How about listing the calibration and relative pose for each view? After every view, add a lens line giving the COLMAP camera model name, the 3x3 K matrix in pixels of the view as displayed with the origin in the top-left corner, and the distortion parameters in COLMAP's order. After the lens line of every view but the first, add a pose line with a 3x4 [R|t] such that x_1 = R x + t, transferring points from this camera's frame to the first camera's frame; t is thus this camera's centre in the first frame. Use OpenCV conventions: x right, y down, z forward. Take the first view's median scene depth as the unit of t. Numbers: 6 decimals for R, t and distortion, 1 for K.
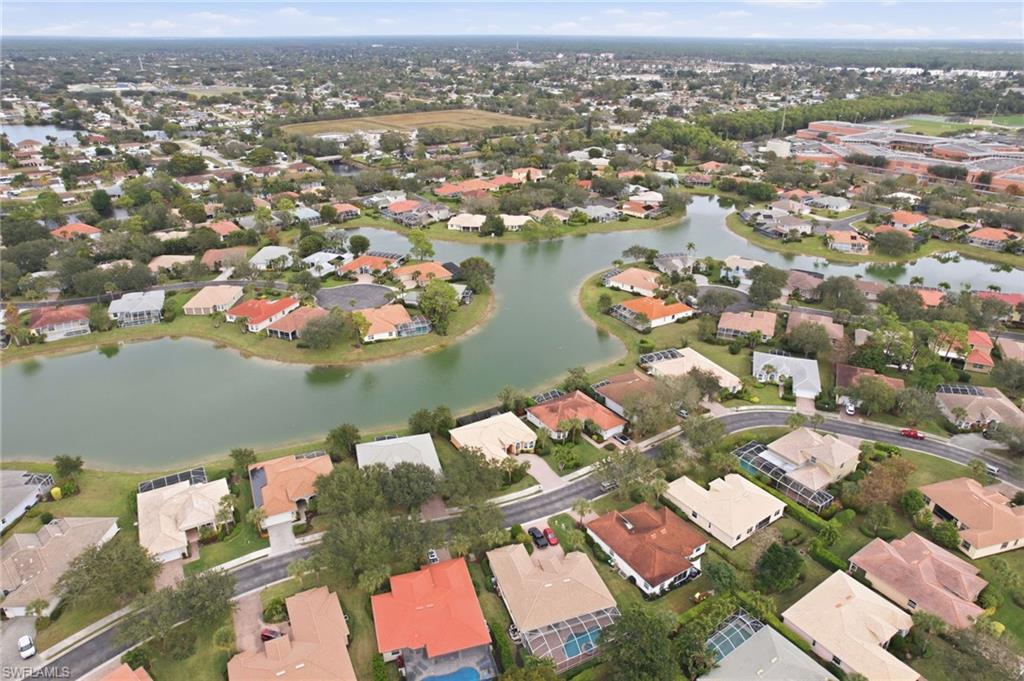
lens RADIAL K [[677.8, 0, 512.0], [0, 677.8, 340.5], [0, 0, 1]] dist [-0.079375, 0.075090]
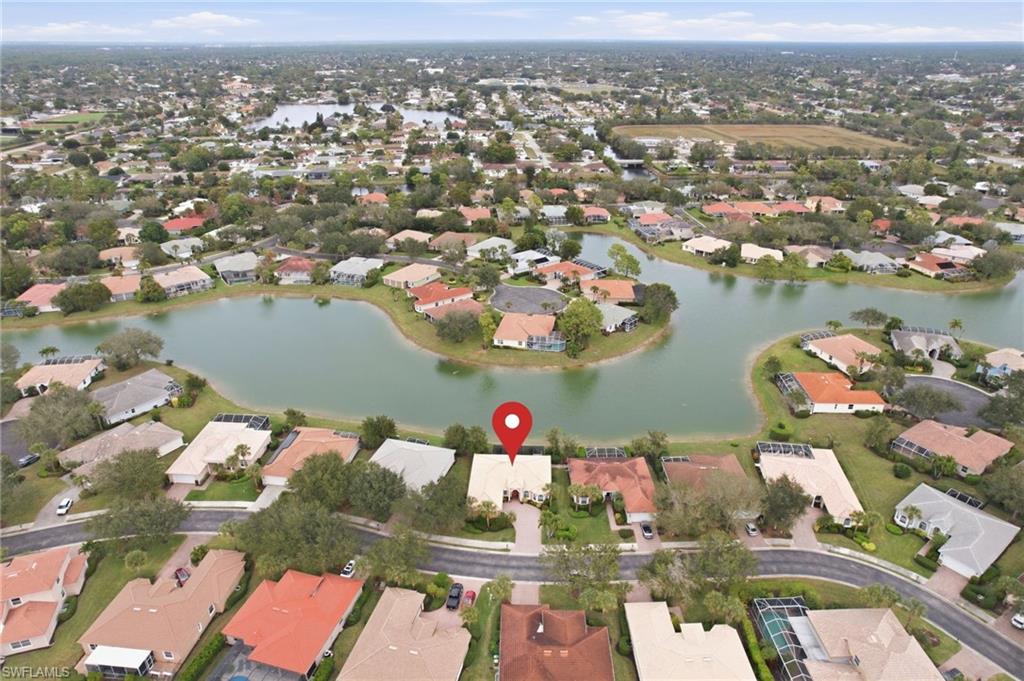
lens RADIAL K [[677.8, 0, 512.0], [0, 677.8, 340.5], [0, 0, 1]] dist [-0.079375, 0.075090]
pose [[0.835549, 0.226993, -0.500332, 0.251664], [-0.230395, 0.971485, 0.055990, -0.055468], [0.498774, 0.068491, 0.864021, 0.132865]]
